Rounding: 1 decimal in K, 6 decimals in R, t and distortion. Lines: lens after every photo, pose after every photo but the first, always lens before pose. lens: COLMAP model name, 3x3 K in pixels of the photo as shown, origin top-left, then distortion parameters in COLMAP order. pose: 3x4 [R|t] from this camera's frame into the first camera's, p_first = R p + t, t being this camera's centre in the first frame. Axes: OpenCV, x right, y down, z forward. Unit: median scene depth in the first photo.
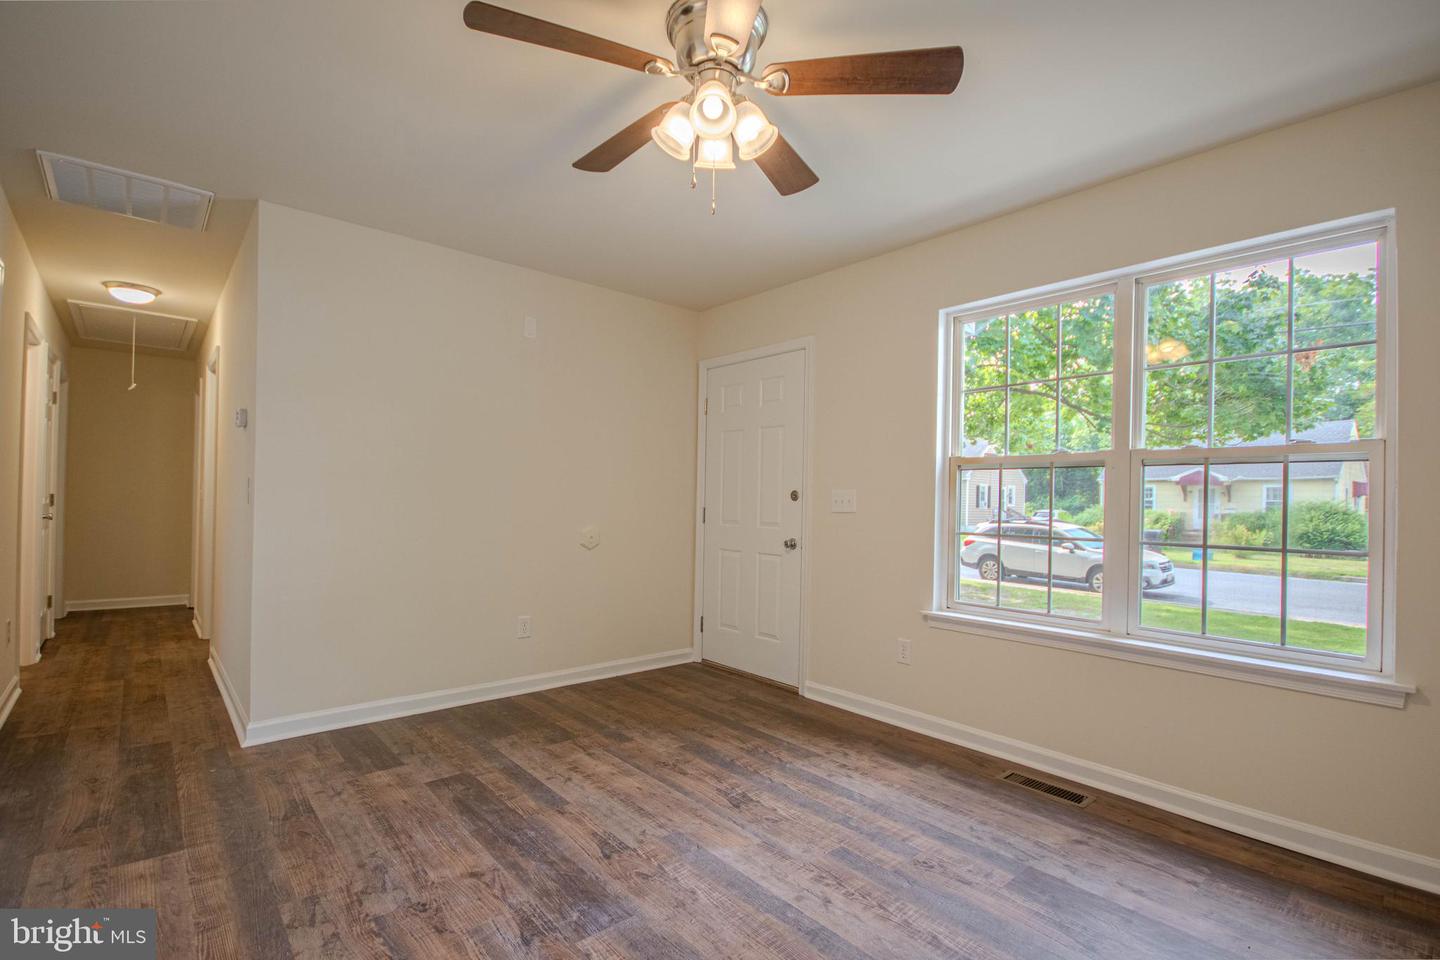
lens RADIAL K [[661.8, 0, 714.9], [0, 661.8, 483.1], [0, 0, 1]] dist [0.003383, -0.006212]
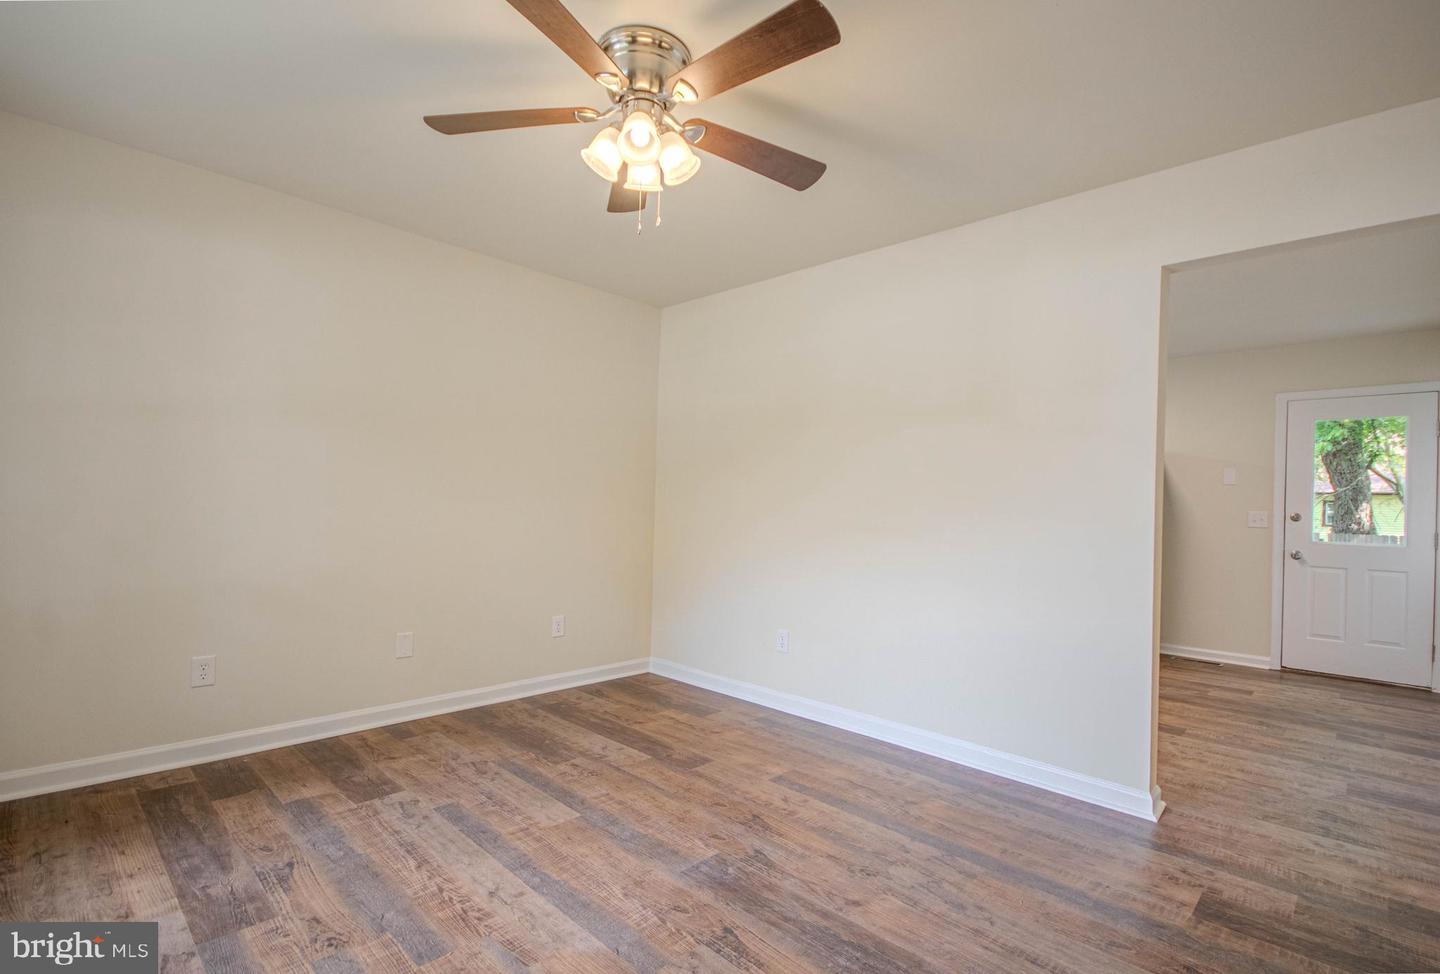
lens RADIAL K [[661.8, 0, 726.2], [0, 661.8, 495.8], [0, 0, 1]] dist [0.003383, -0.006212]
pose [[-0.994225, -0.050037, -0.094938, -0.052023], [-0.045836, 0.997893, -0.045924, 0.050082], [0.097036, -0.041307, -0.994423, 1.830425]]
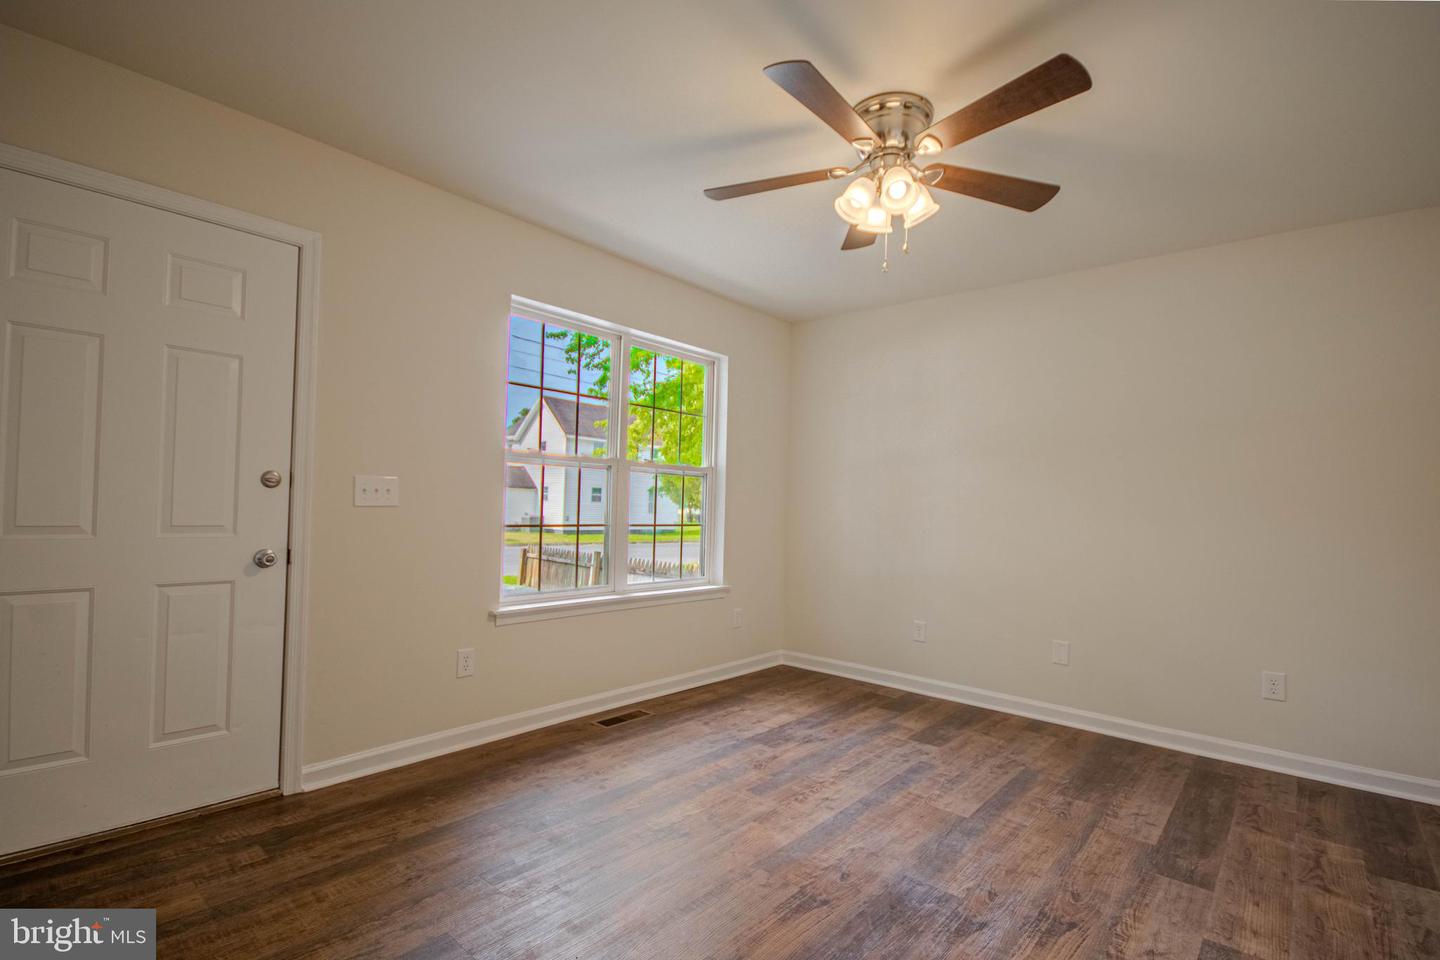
lens RADIAL K [[661.8, 0, 729.3], [0, 661.8, 472.3], [0, 0, 1]] dist [0.003383, -0.006212]
pose [[-0.148698, 0.028097, 0.988483, -1.032039], [-0.058266, 0.997611, -0.037121, 0.021644], [-0.987165, -0.063115, -0.146706, 1.276053]]
